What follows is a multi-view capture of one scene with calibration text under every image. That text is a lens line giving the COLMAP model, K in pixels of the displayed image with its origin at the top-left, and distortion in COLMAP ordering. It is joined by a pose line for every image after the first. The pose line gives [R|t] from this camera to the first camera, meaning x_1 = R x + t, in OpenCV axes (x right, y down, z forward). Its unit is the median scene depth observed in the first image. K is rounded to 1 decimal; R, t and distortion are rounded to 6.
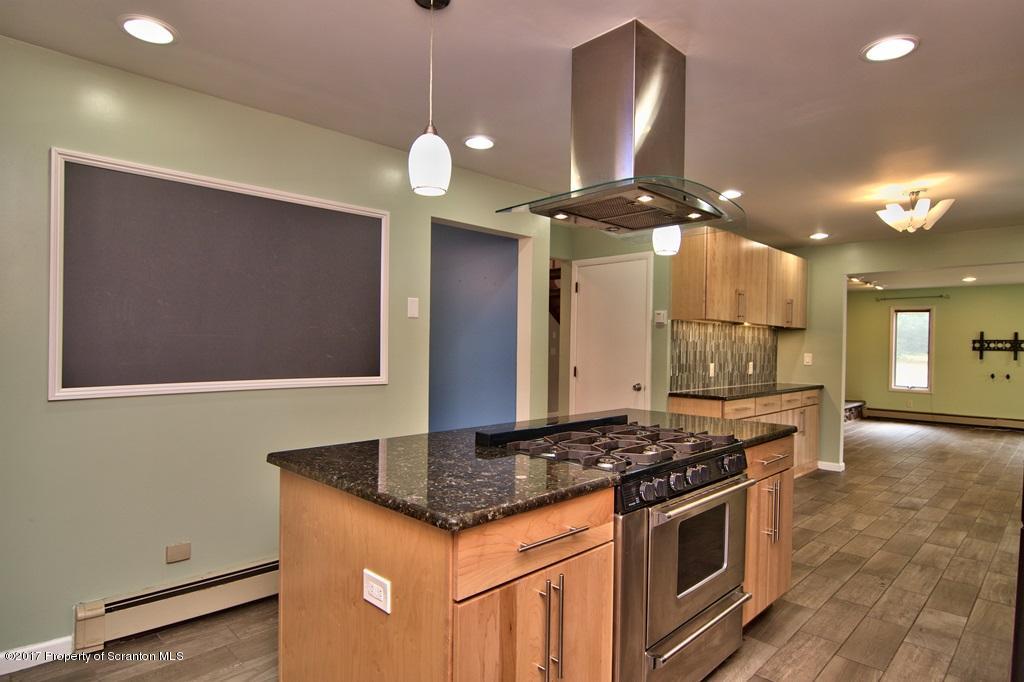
lens RADIAL K [[569.0, 0, 512.0], [0, 569.0, 341.0], [0, 0, 1]] dist [0.017654, -0.025341]
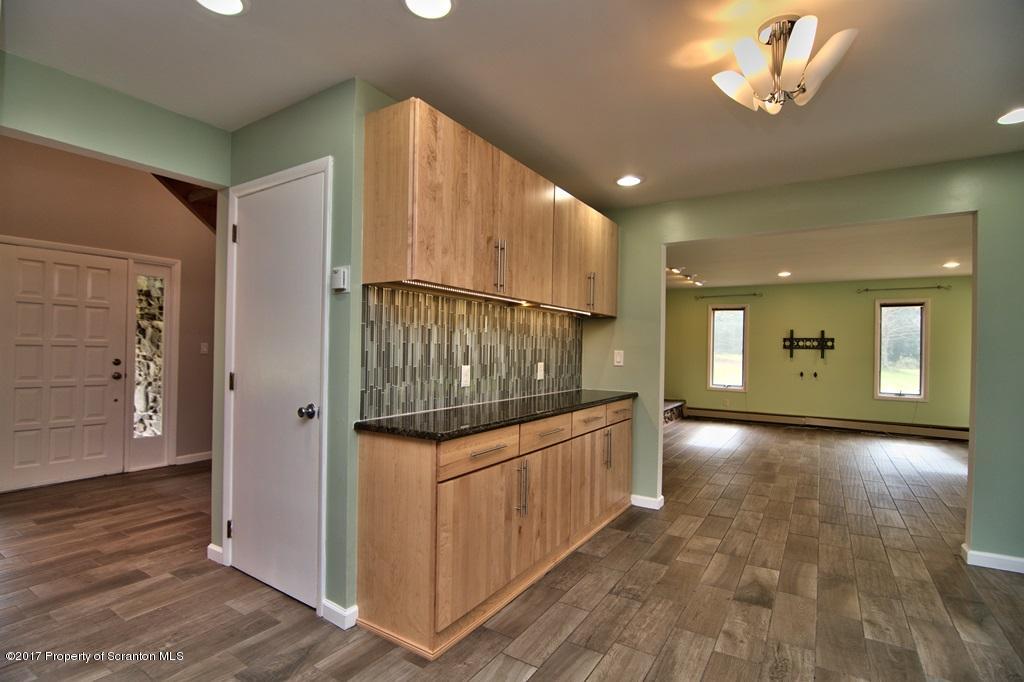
lens RADIAL K [[489.4, 0, 512.0], [0, 489.4, 341.0], [0, 0, 1]] dist [0.000920, -0.000031]
pose [[0.976446, 0.002535, 0.215746, 0.246391], [-0.001151, 0.999978, -0.006543, 0.014323], [-0.215758, 0.006140, 0.976428, 0.408820]]
